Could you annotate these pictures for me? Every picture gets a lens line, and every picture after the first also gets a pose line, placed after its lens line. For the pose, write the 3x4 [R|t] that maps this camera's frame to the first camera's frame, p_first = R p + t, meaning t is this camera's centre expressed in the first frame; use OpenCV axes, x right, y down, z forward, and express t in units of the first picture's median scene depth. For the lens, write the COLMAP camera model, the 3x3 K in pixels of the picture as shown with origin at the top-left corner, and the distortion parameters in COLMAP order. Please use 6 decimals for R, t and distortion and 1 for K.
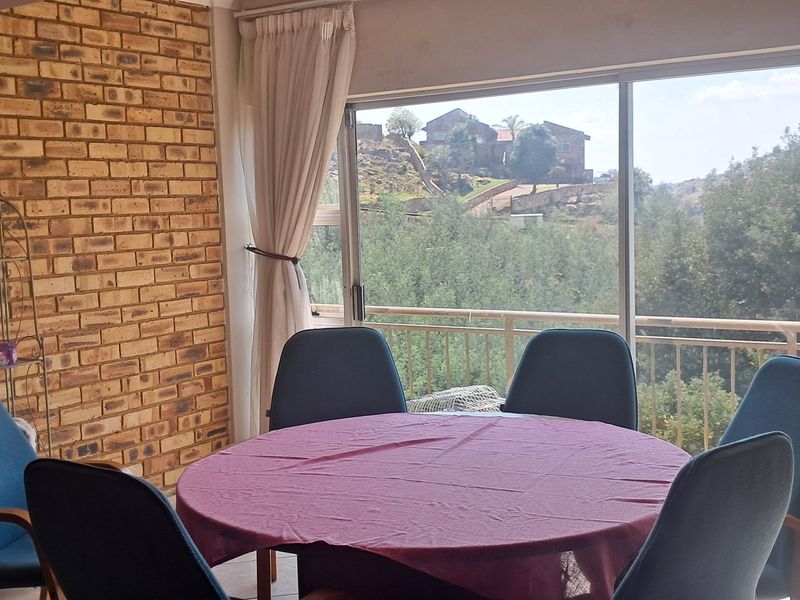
lens RADIAL K [[1017.4, 0, 400.4], [0, 1017.4, 305.0], [0, 0, 1]] dist [0.309520, -1.054307]
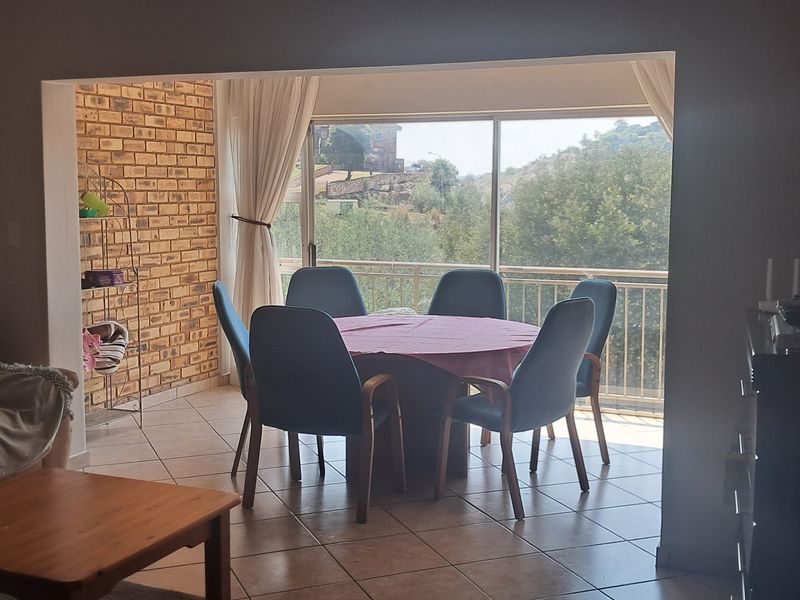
lens RADIAL K [[1017.4, 0, 400.4], [0, 1017.4, 305.0], [0, 0, 1]] dist [0.309520, -1.054307]
pose [[0.982745, 0.013370, 0.184480, -0.198228], [-0.016155, 0.999777, 0.013606, 0.048629], [-0.184257, -0.016352, 0.982742, -0.493616]]
